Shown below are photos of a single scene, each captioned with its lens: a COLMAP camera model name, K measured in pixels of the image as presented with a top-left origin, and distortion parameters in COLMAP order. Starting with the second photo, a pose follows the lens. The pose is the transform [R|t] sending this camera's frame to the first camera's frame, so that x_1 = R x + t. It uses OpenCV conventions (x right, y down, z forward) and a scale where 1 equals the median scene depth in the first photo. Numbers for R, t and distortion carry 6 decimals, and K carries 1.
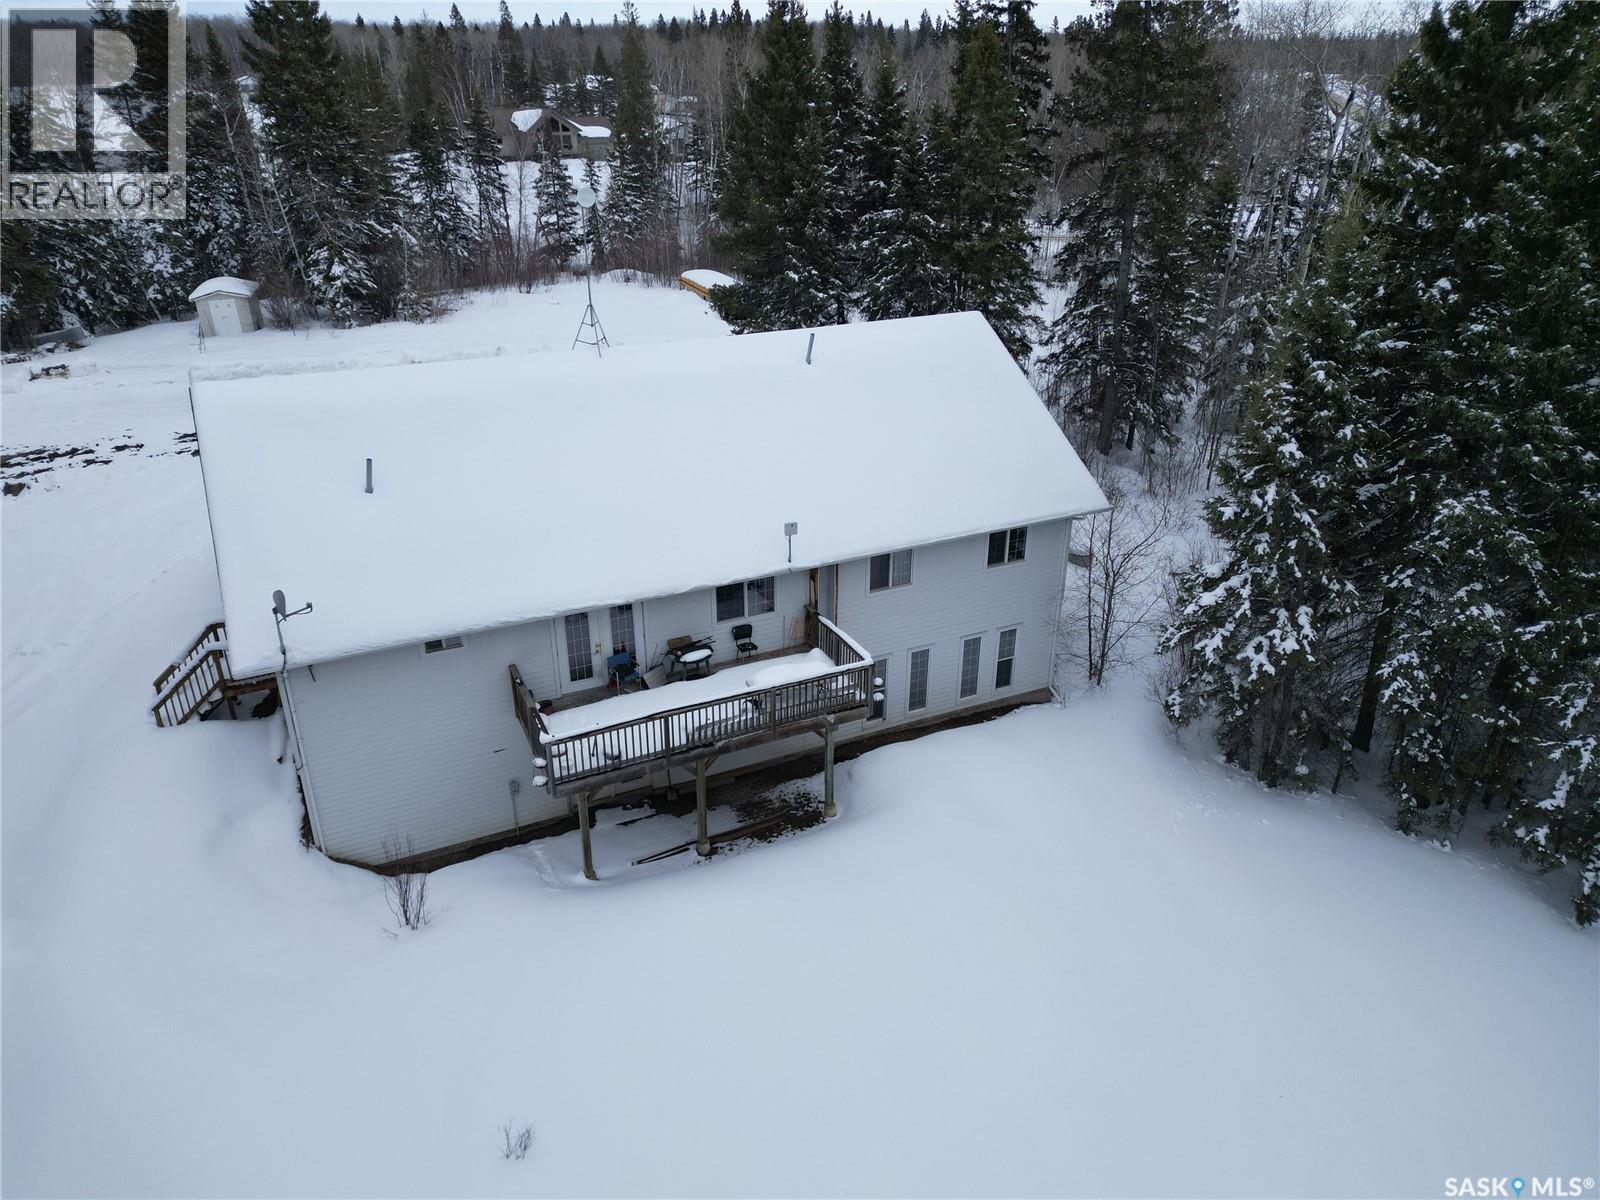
lens RADIAL K [[1111.7, 0, 796.8], [0, 1111.7, 593.8], [0, 0, 1]] dist [0.057674, 0.002174]
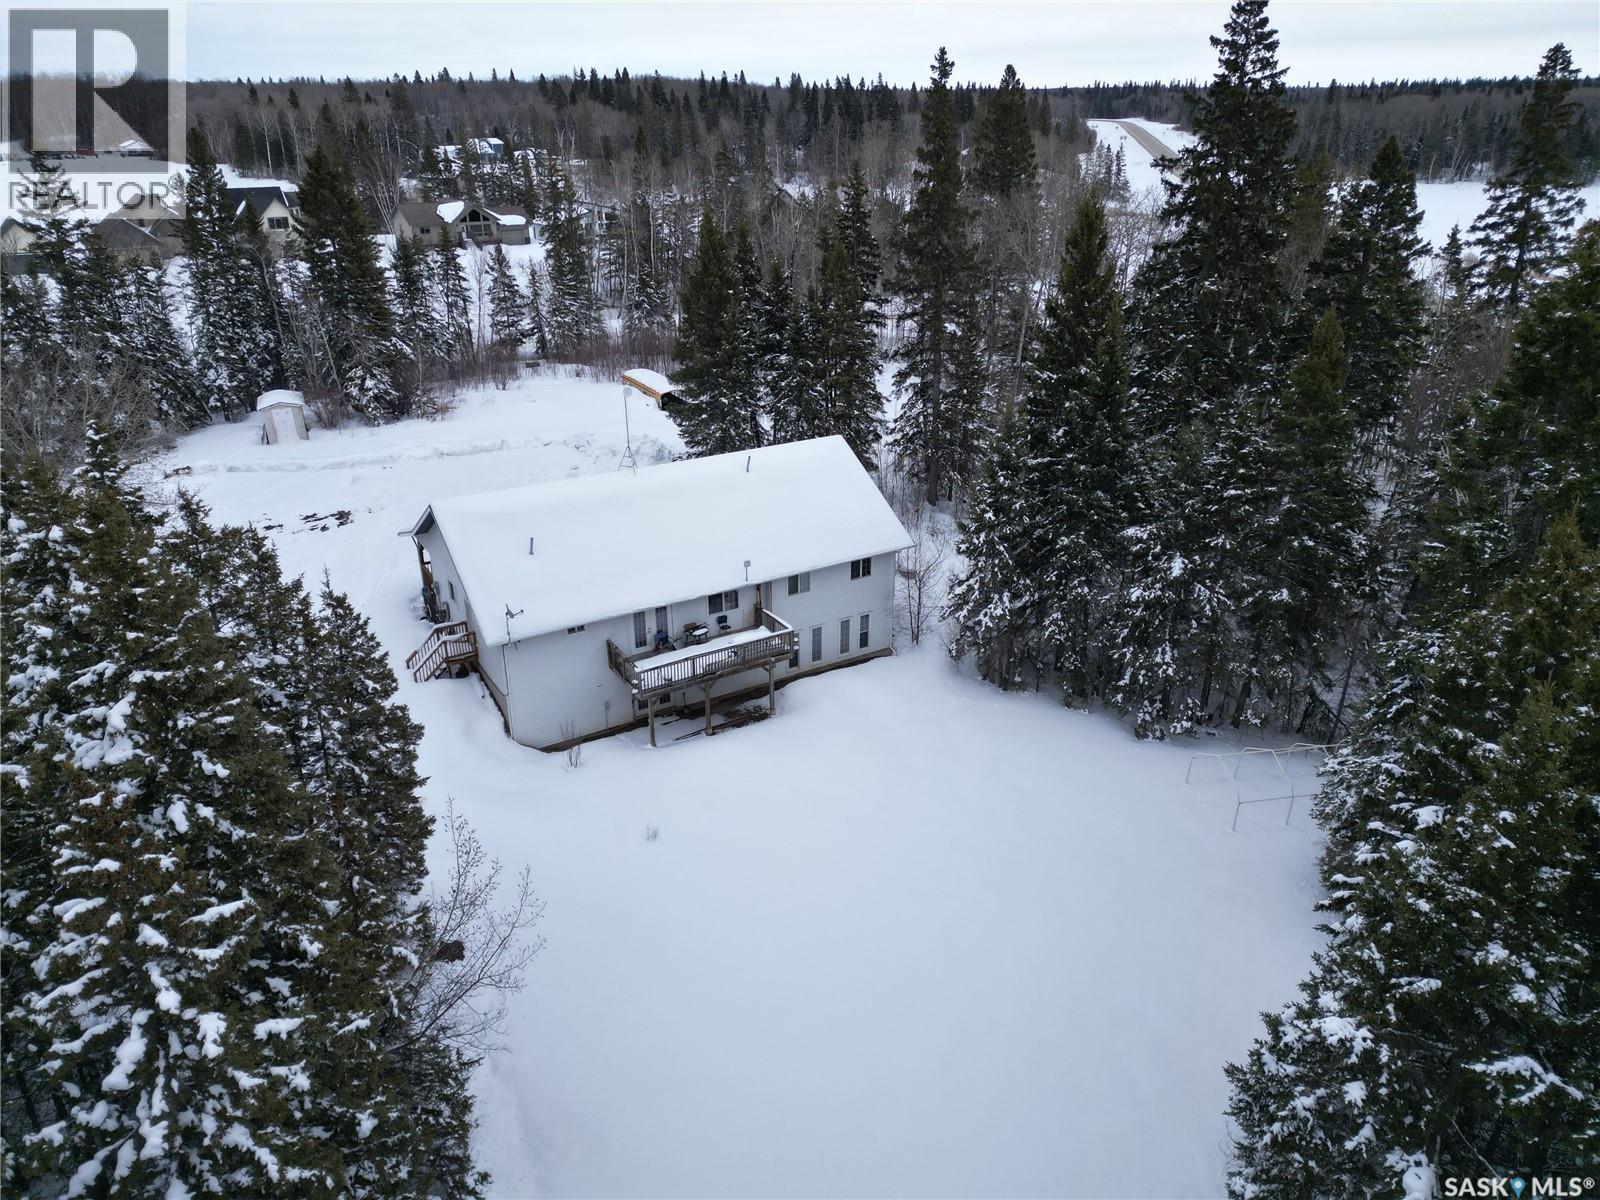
lens RADIAL K [[1111.7, 0, 800.3], [0, 1111.7, 600.2], [0, 0, 1]] dist [0.057674, 0.002174]
pose [[0.994379, -0.044576, 0.096034, -0.088648], [0.046627, 0.998727, -0.019222, 0.040206], [-0.095055, 0.023592, 0.995192, -0.810629]]
